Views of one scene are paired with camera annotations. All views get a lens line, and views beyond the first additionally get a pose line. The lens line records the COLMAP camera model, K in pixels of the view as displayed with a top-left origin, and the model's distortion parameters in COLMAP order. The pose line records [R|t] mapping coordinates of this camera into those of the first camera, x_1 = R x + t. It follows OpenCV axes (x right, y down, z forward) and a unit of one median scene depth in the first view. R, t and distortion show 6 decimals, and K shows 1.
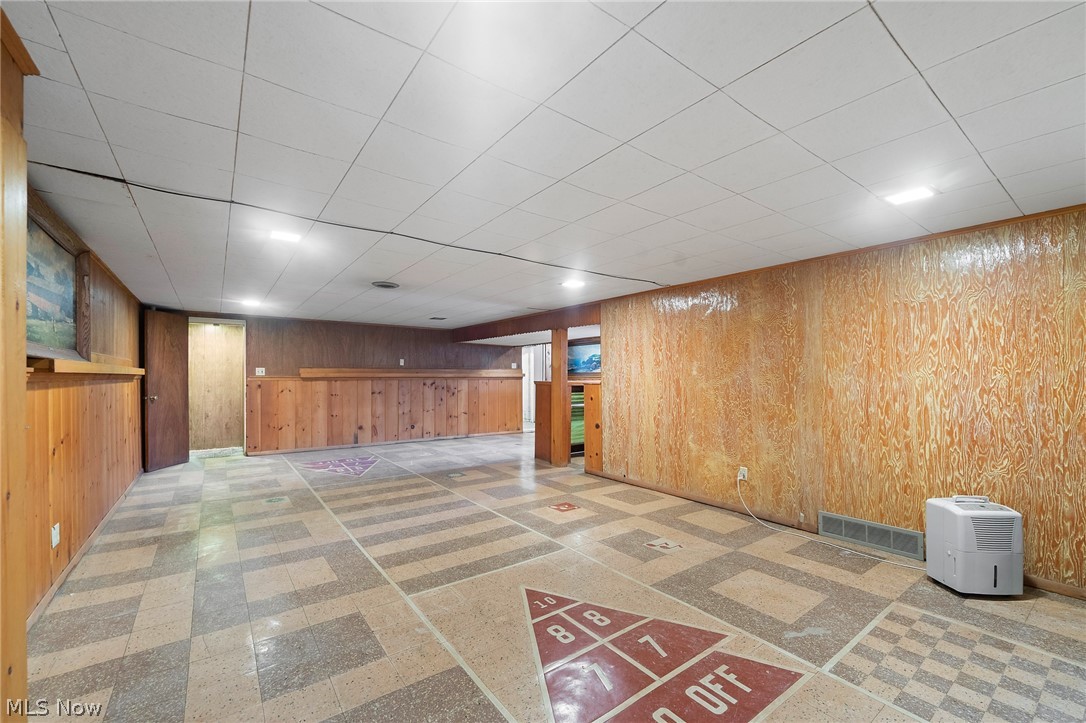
lens RADIAL K [[434.7, 0, 534.4], [0, 434.7, 377.1], [0, 0, 1]] dist [-0.000187, -0.000162]
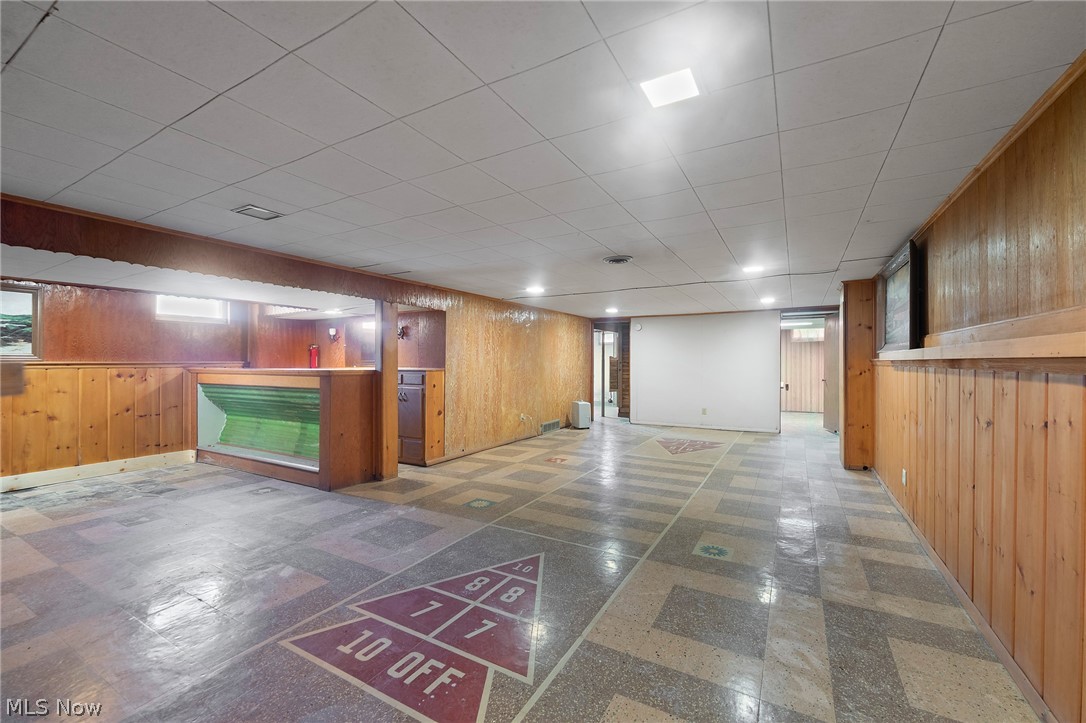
lens RADIAL K [[434.7, 0, 547.6], [0, 434.7, 361.2], [0, 0, 1]] dist [-0.000187, -0.000162]
pose [[-0.403506, 0.001139, 0.914976, -1.047563], [0.000960, 0.999999, -0.000822, -0.005019], [-0.914976, 0.000546, -0.403507, 1.426642]]
